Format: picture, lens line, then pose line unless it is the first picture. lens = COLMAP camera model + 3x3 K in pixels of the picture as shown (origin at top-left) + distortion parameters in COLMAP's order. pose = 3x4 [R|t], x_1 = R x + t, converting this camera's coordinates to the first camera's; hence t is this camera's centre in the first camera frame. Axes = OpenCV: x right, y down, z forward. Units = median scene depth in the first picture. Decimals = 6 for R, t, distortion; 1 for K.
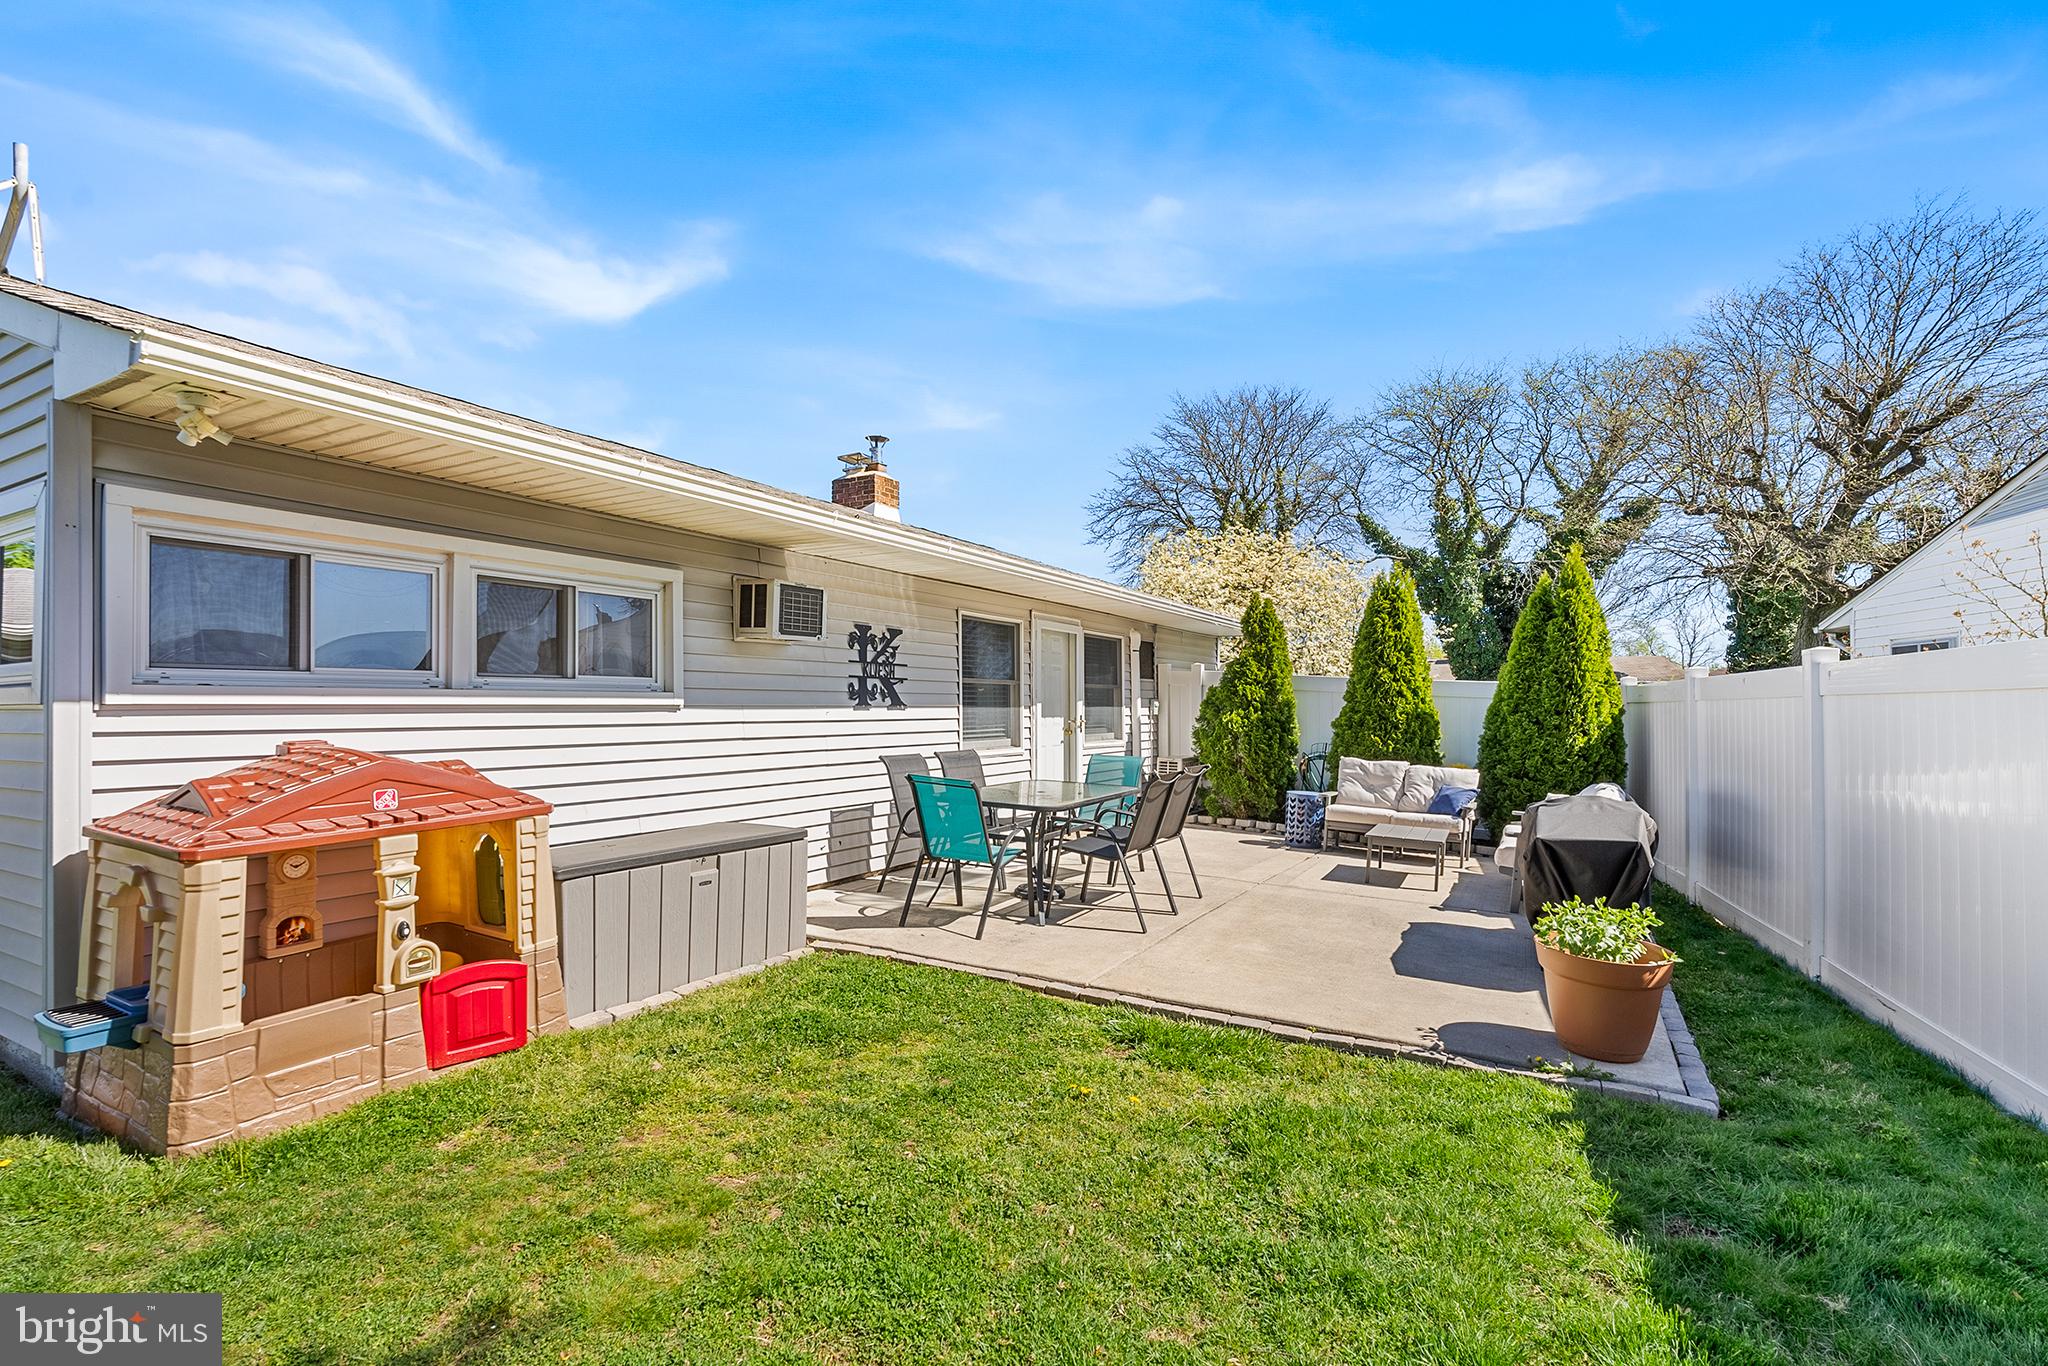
lens RADIAL K [[925.3, 0, 1029.9], [0, 925.3, 683.8], [0, 0, 1]] dist [-0.003868, -0.000062]
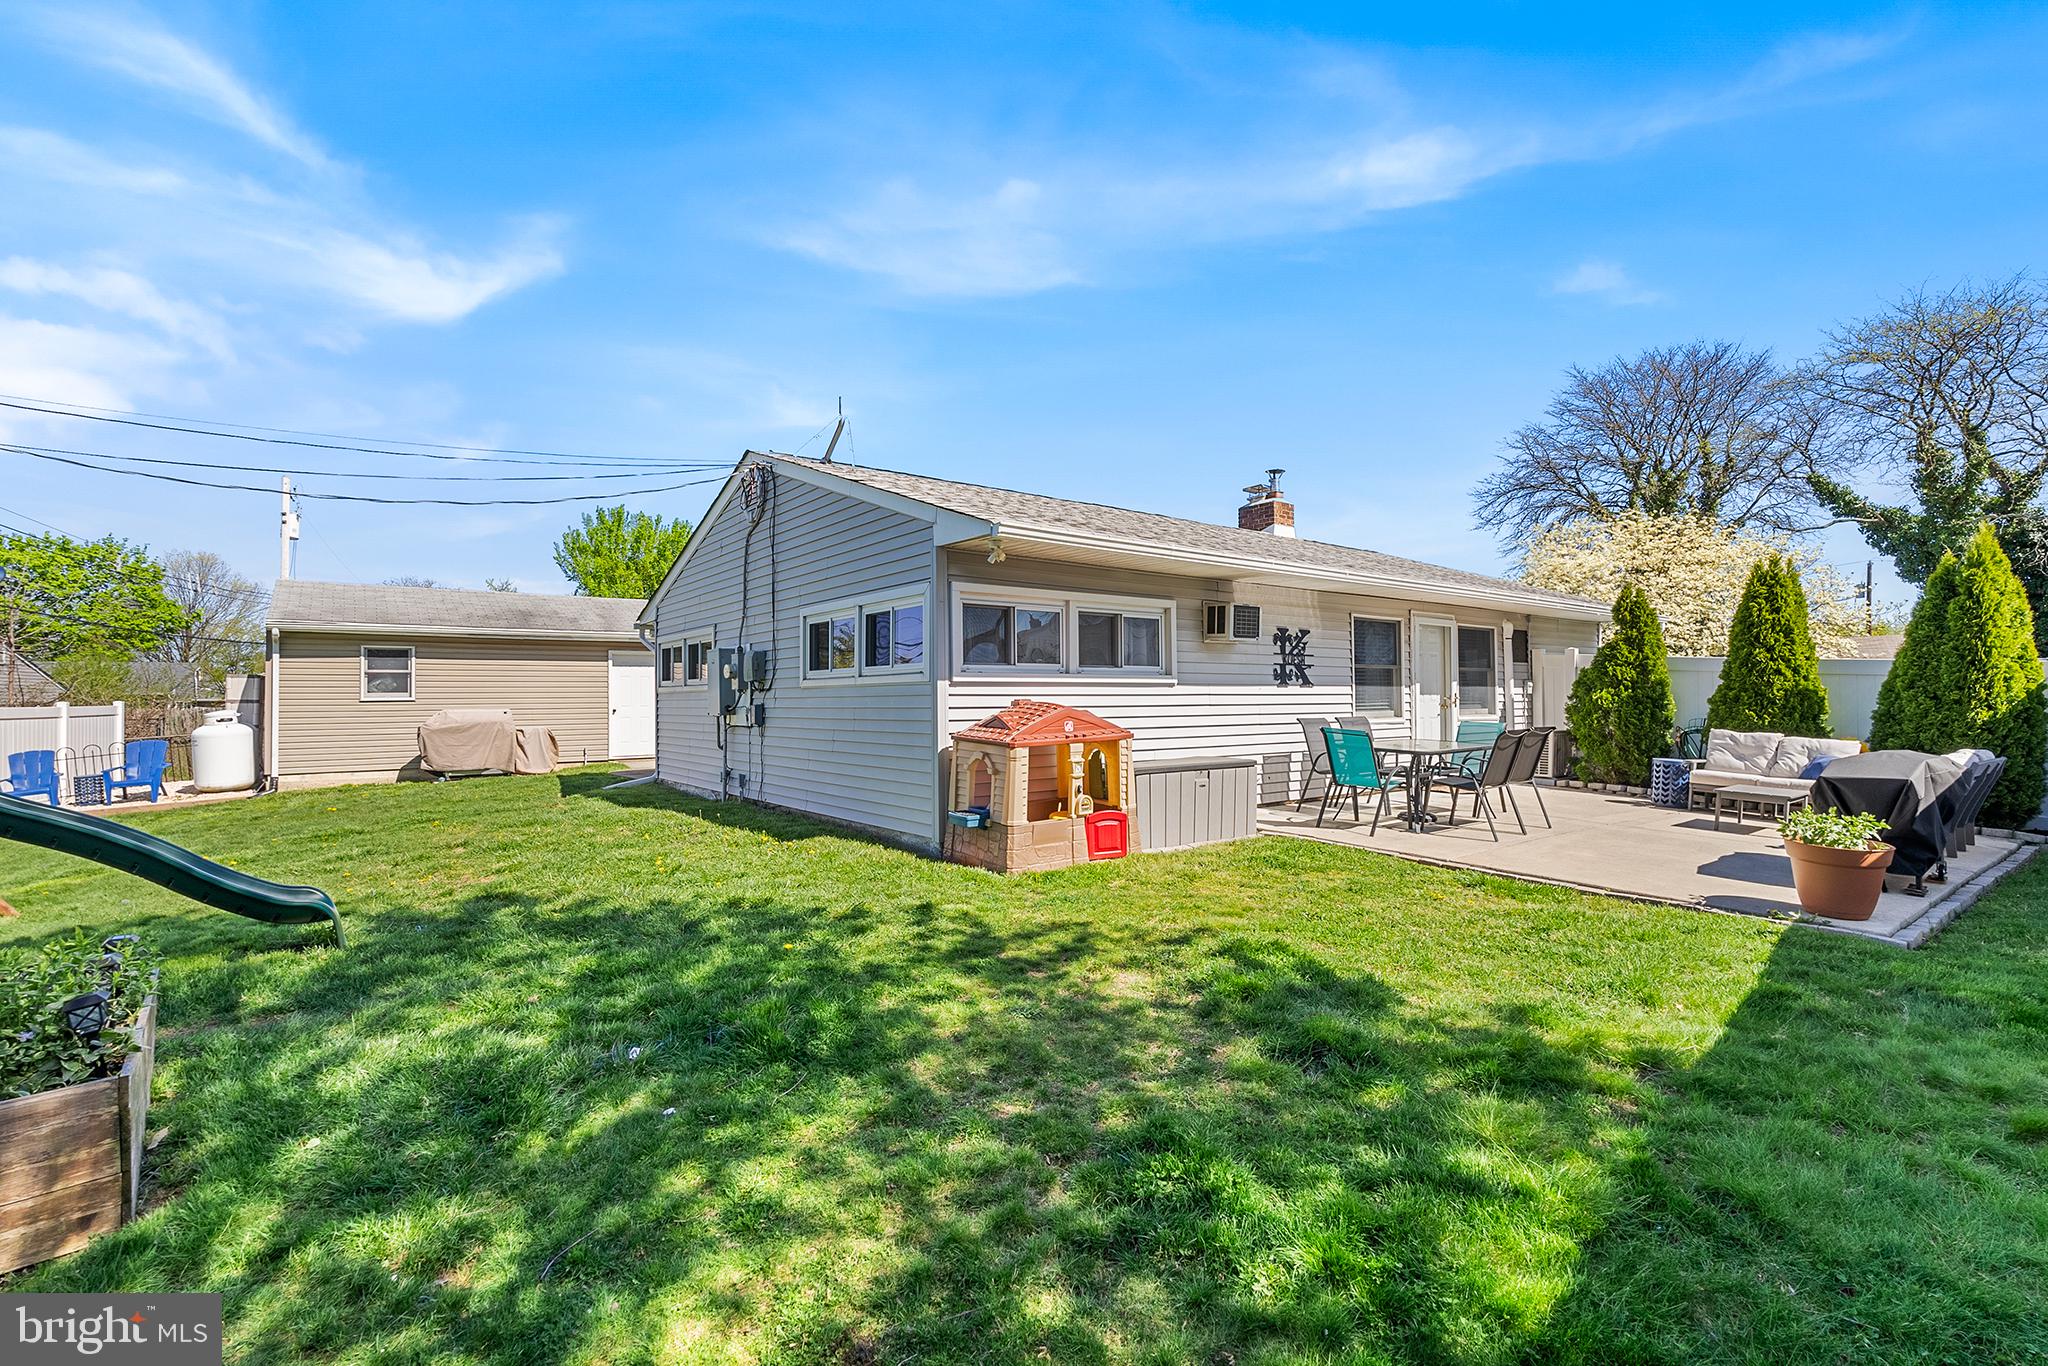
lens RADIAL K [[925.3, 0, 1029.9], [0, 925.3, 683.8], [0, 0, 1]] dist [-0.003868, -0.000062]
pose [[0.922612, -0.008970, -0.385625, 0.008426], [0.013087, 0.999882, 0.008053, 0.004952], [0.385508, -0.012477, 0.922620, -0.378887]]
